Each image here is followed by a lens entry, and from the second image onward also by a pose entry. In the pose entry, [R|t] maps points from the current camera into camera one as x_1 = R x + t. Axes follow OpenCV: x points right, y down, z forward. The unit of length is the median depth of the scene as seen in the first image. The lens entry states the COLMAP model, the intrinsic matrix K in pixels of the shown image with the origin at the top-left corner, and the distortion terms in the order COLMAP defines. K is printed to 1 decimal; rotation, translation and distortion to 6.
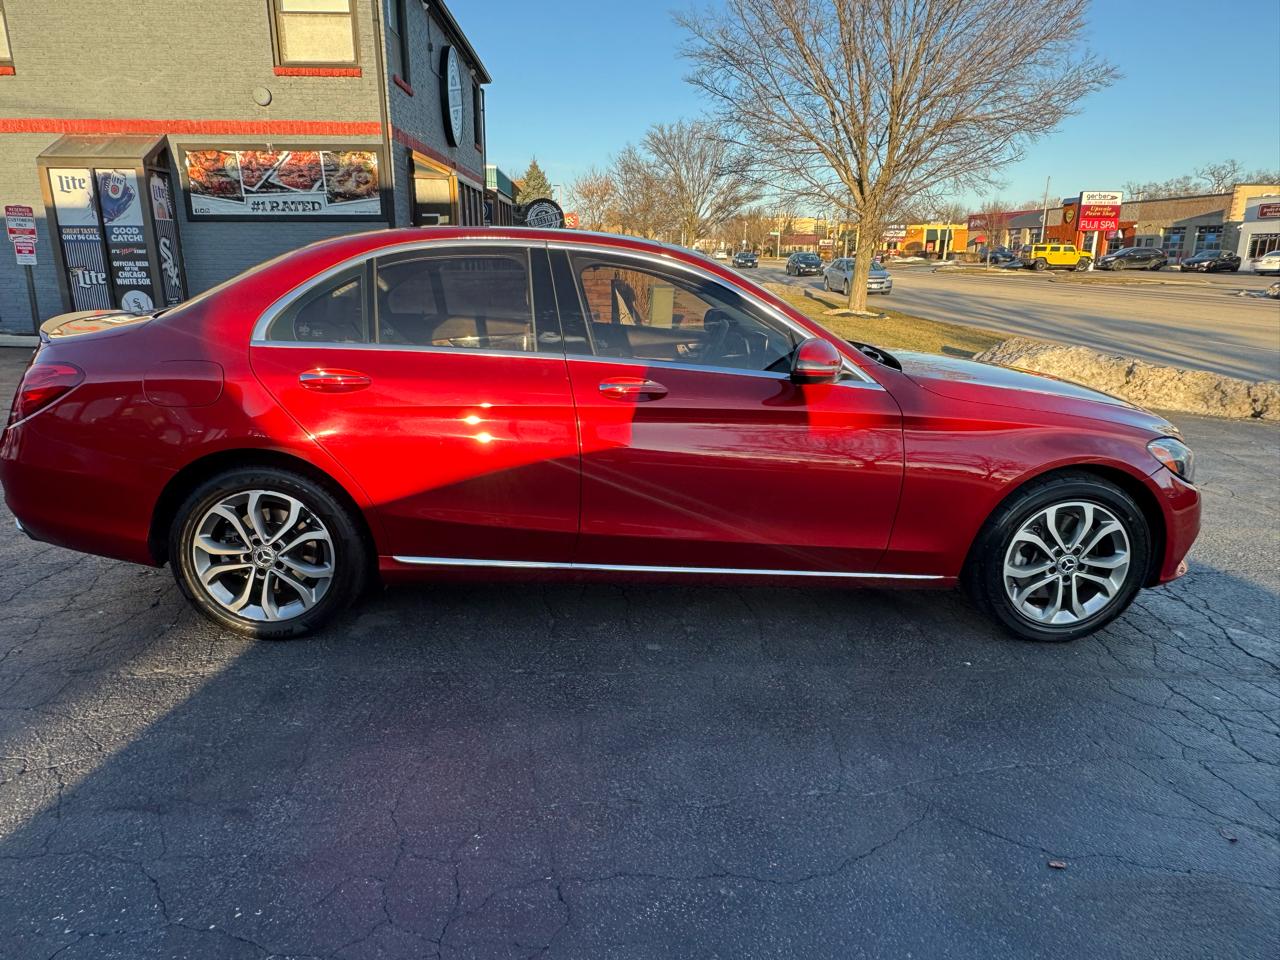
lens RADIAL K [[817.7, 0, 640.0], [0, 817.7, 480.0], [0, 0, 1]] dist [-0.004622, 0.002177]
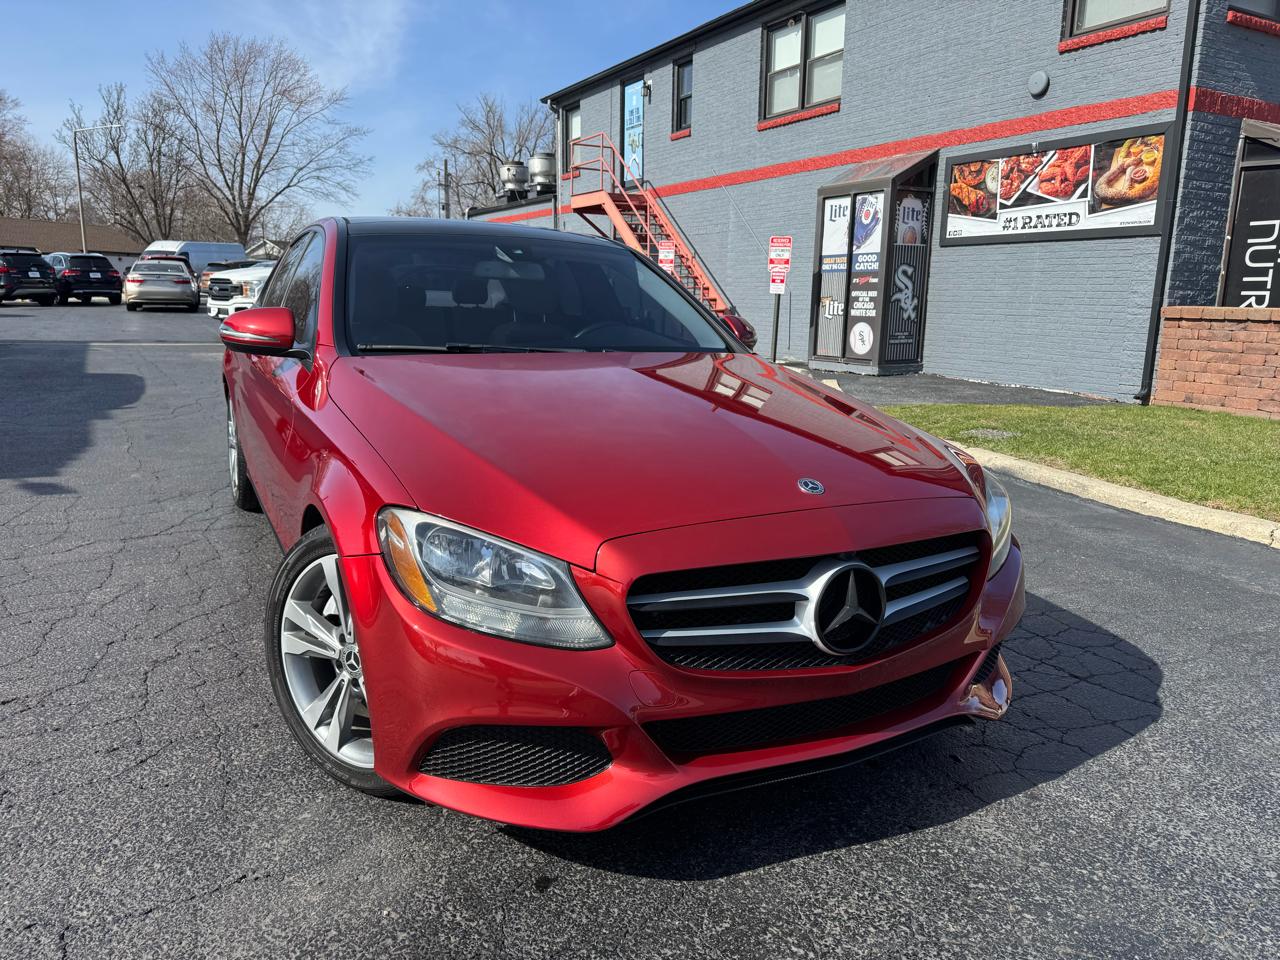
lens RADIAL K [[916.6, 0, 646.3], [0, 916.6, 492.3], [0, 0, 1]] dist [0.029154, -0.034589]
pose [[0.441985, 0.192239, -0.876181, 0.216687], [-0.254888, 0.963419, 0.082803, -0.068245], [0.860047, 0.186731, 0.474816, 0.322559]]
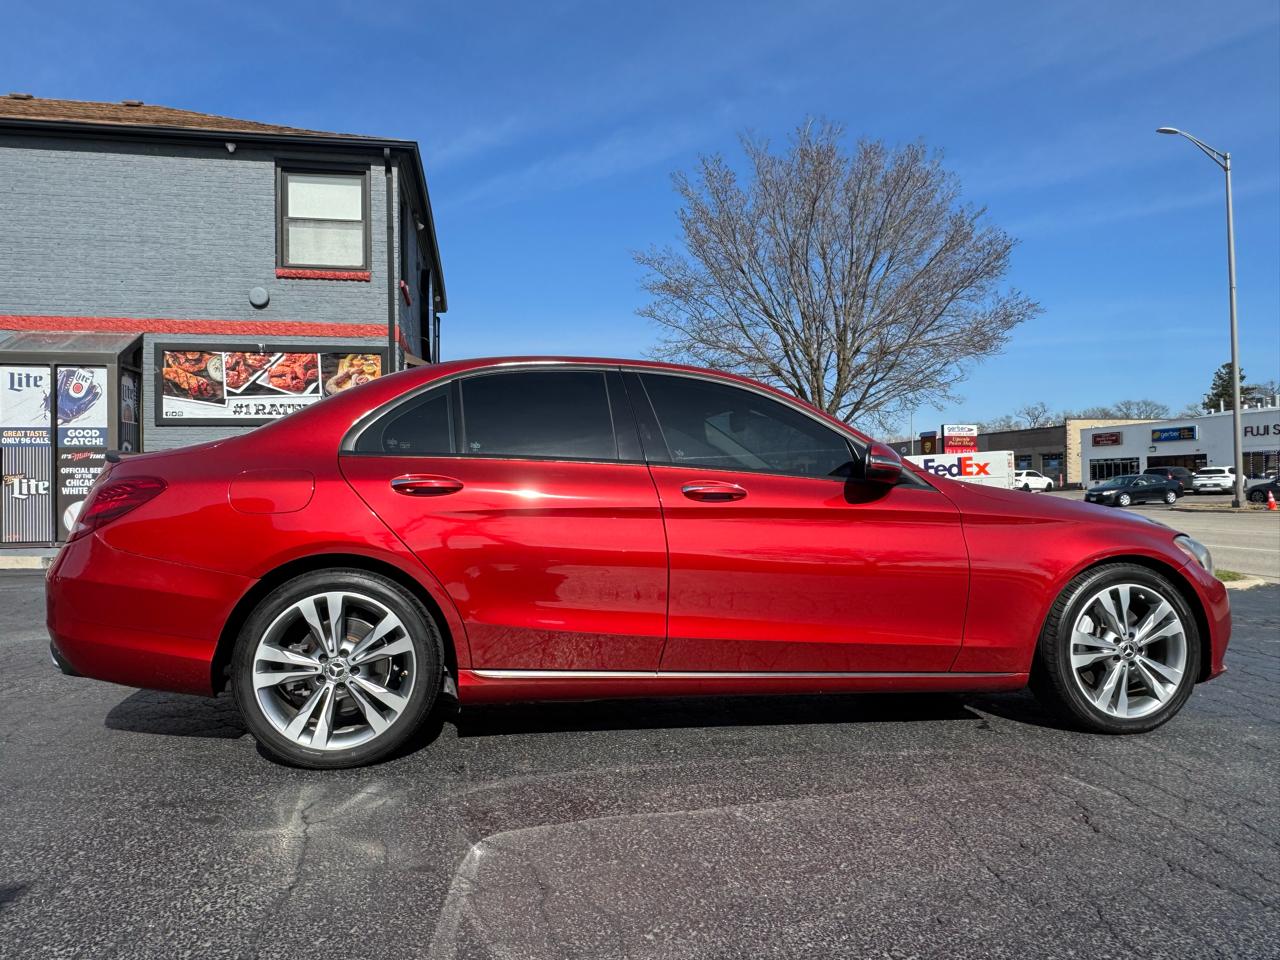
lens RADIAL K [[817.7, 0, 640.0], [0, 817.7, 480.0], [0, 0, 1]] dist [-0.004622, 0.002177]
pose [[0.989569, -0.012779, 0.143493, -0.166536], [0.051978, 0.960638, -0.272899, 0.006634], [-0.134358, 0.277510, 0.951281, 0.112074]]
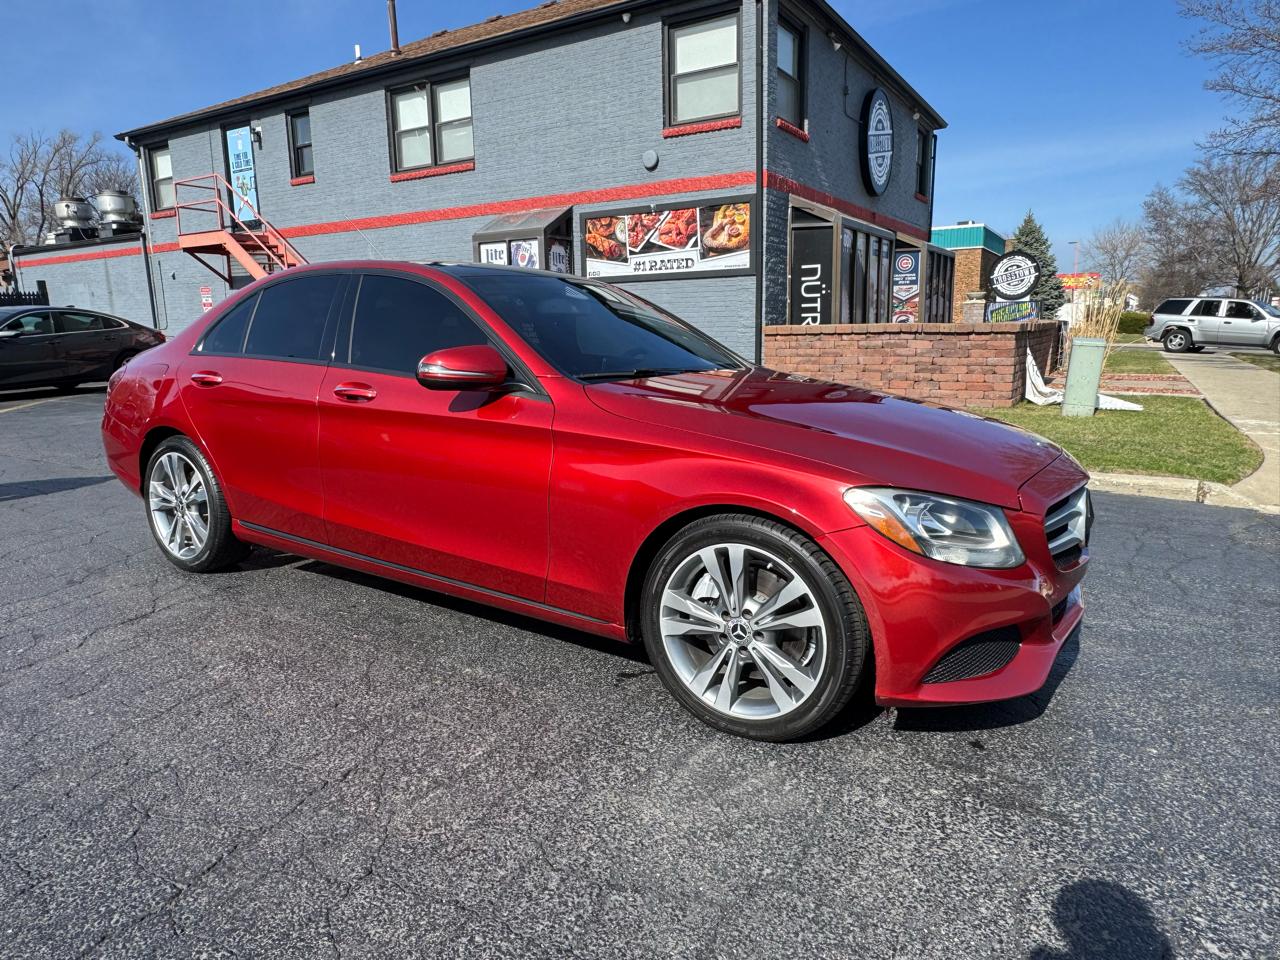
lens RADIAL K [[817.7, 0, 640.0], [0, 817.7, 480.0], [0, 0, 1]] dist [-0.004622, 0.002177]
pose [[0.832715, 0.083728, -0.547334, 0.114665], [-0.127518, 0.990929, -0.042419, -0.028913], [0.538817, 0.105117, 0.835839, 0.179764]]
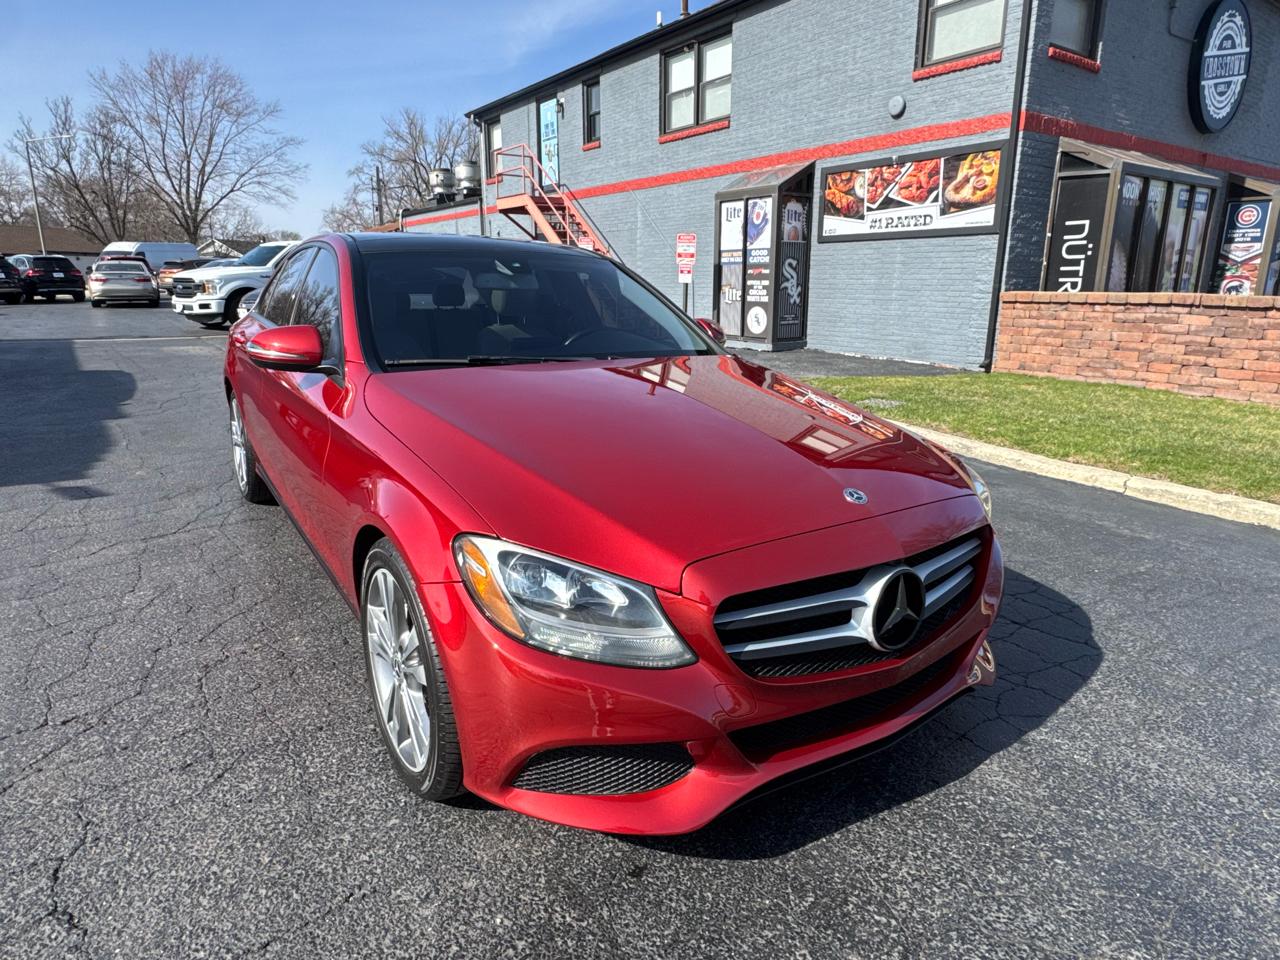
lens RADIAL K [[764.1, 0, 641.0], [0, 764.1, 481.8], [0, 0, 1]] dist [-0.005378, 0.001552]
pose [[0.540828, 0.211143, -0.814201, 0.183122], [-0.224516, 0.969099, 0.102179, -0.071385], [0.810616, 0.127540, 0.571520, 0.304731]]
